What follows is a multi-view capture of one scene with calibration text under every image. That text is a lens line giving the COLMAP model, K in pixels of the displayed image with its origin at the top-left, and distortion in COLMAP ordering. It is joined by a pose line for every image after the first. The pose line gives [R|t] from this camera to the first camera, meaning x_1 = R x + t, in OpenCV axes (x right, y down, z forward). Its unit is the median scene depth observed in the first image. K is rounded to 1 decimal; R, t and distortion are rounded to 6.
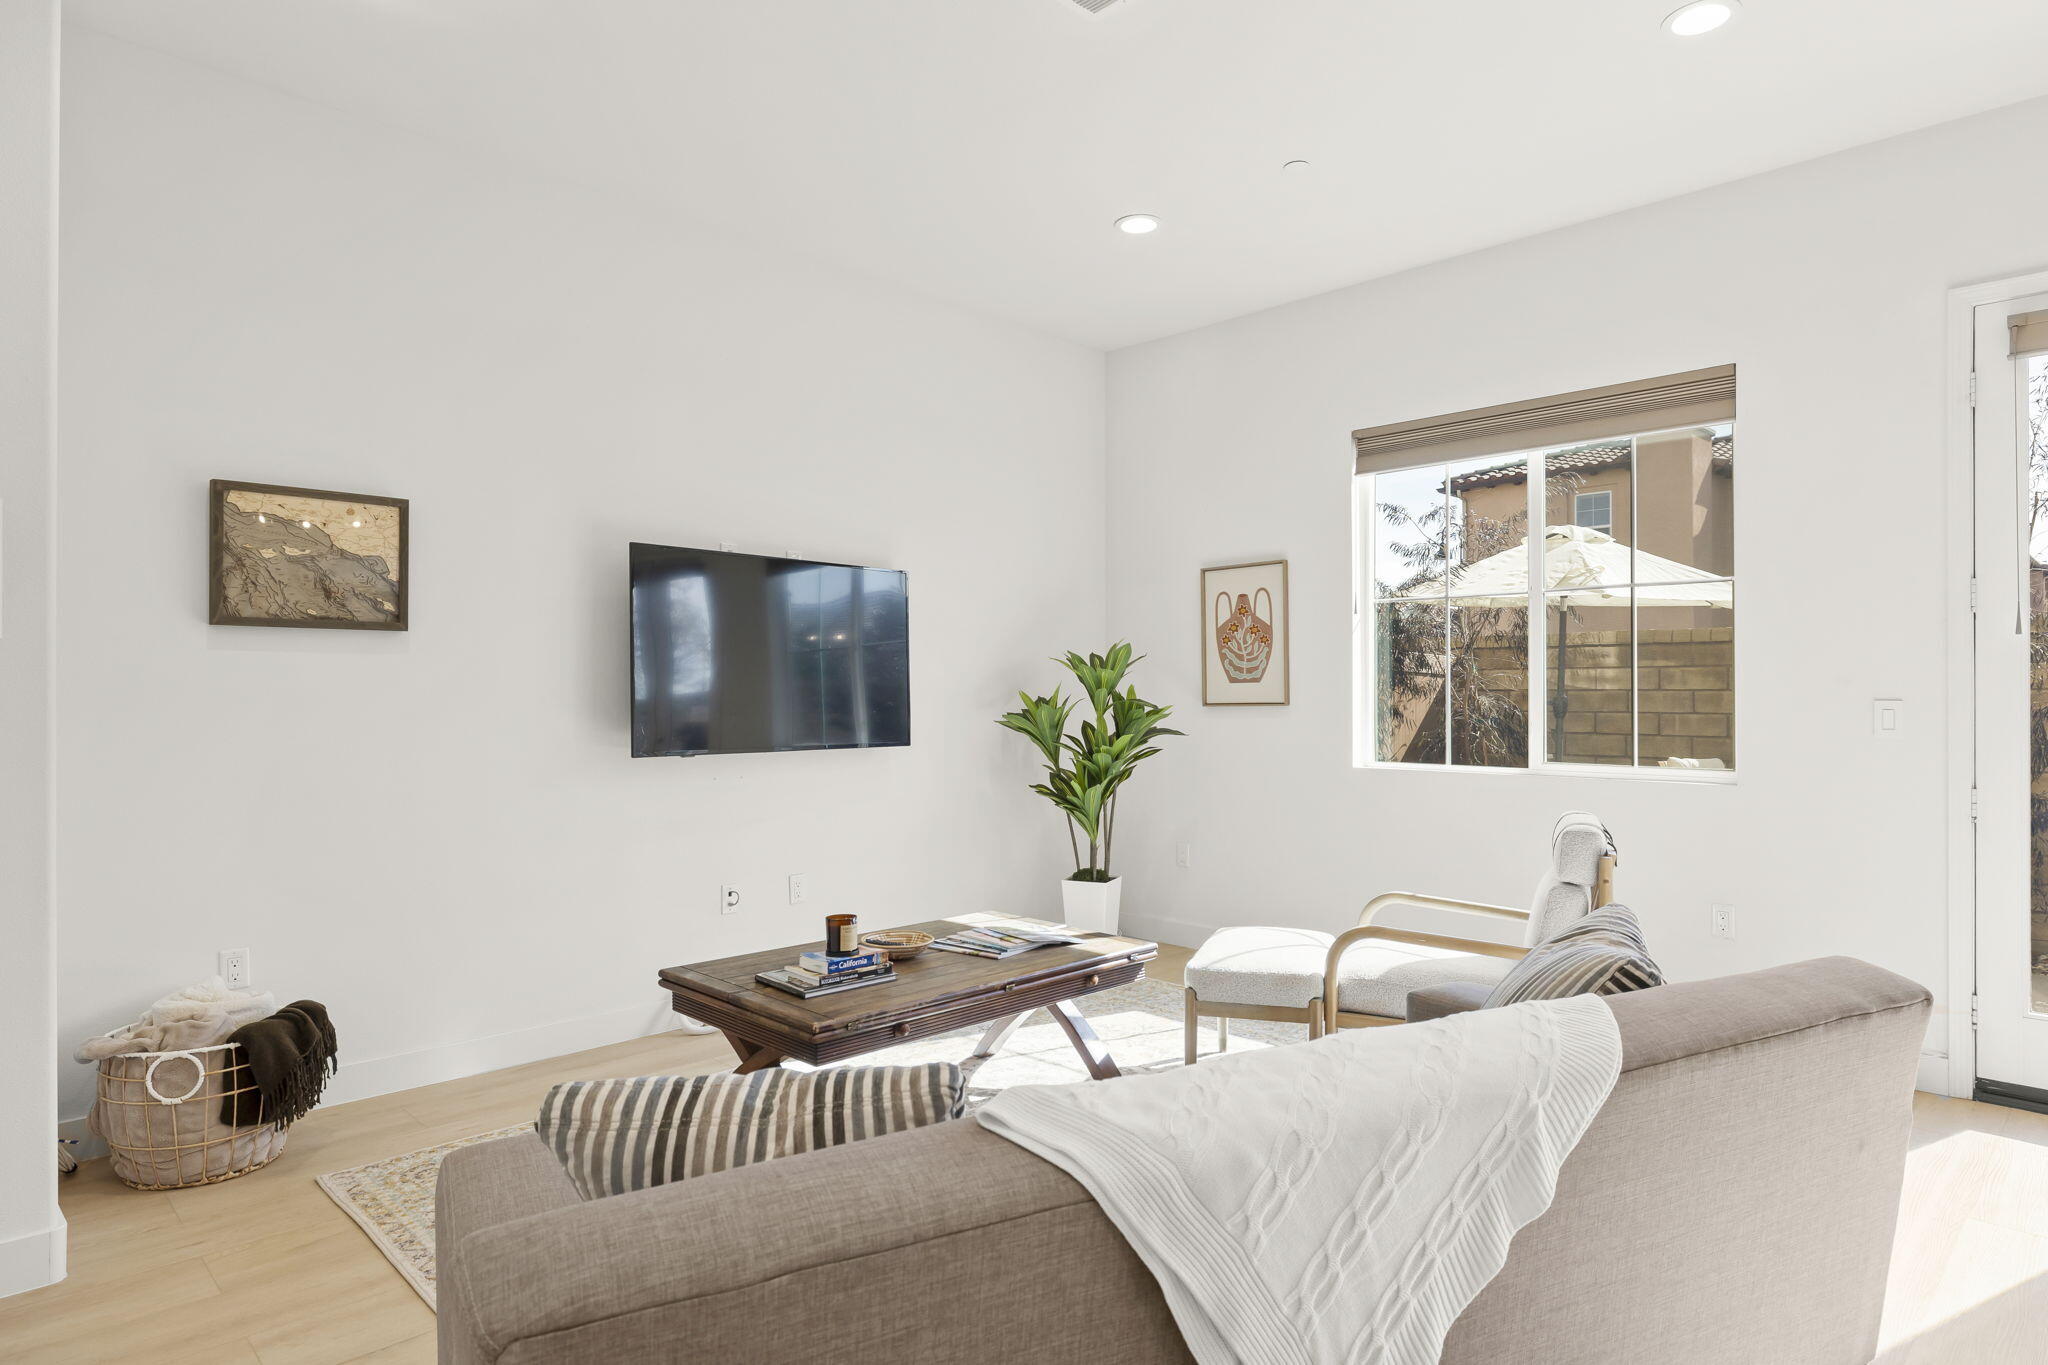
lens RADIAL K [[1146.6, 0, 1024.2], [0, 1146.6, 695.5], [0, 0, 1]] dist [0.001037, -0.001786]
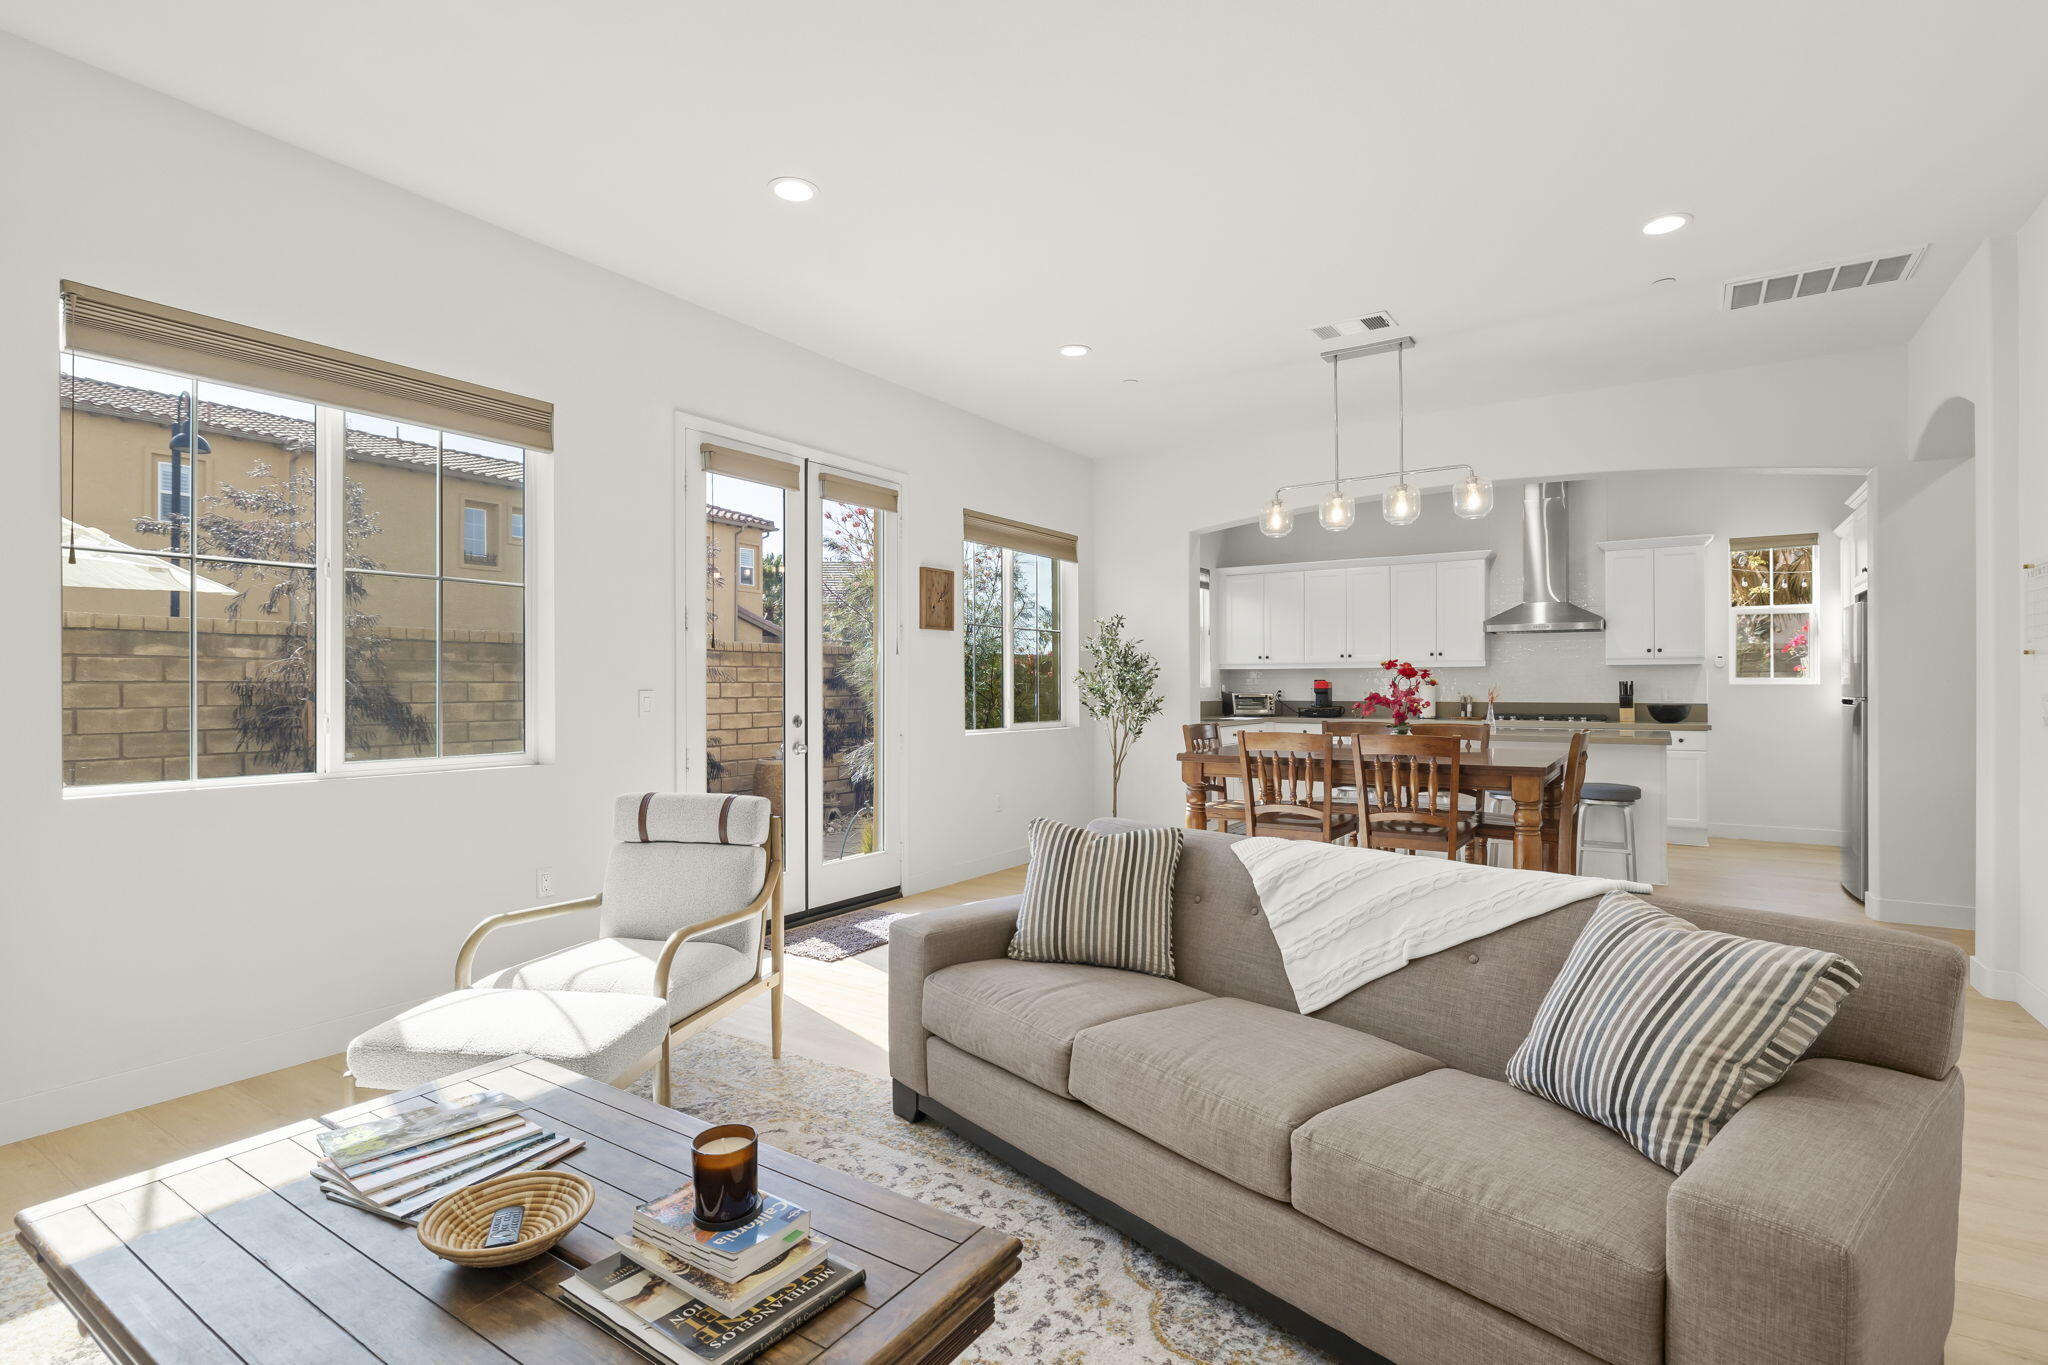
lens RADIAL K [[1027.1, 0, 1024.0], [0, 1027.1, 682.5], [0, 0, 1]] dist [-0.001927, -0.000252]
pose [[-0.224588, 0.003416, 0.974448, -0.503705], [0.000131, 0.999994, -0.003475, -0.001742], [-0.974454, -0.000653, -0.224588, 0.761192]]
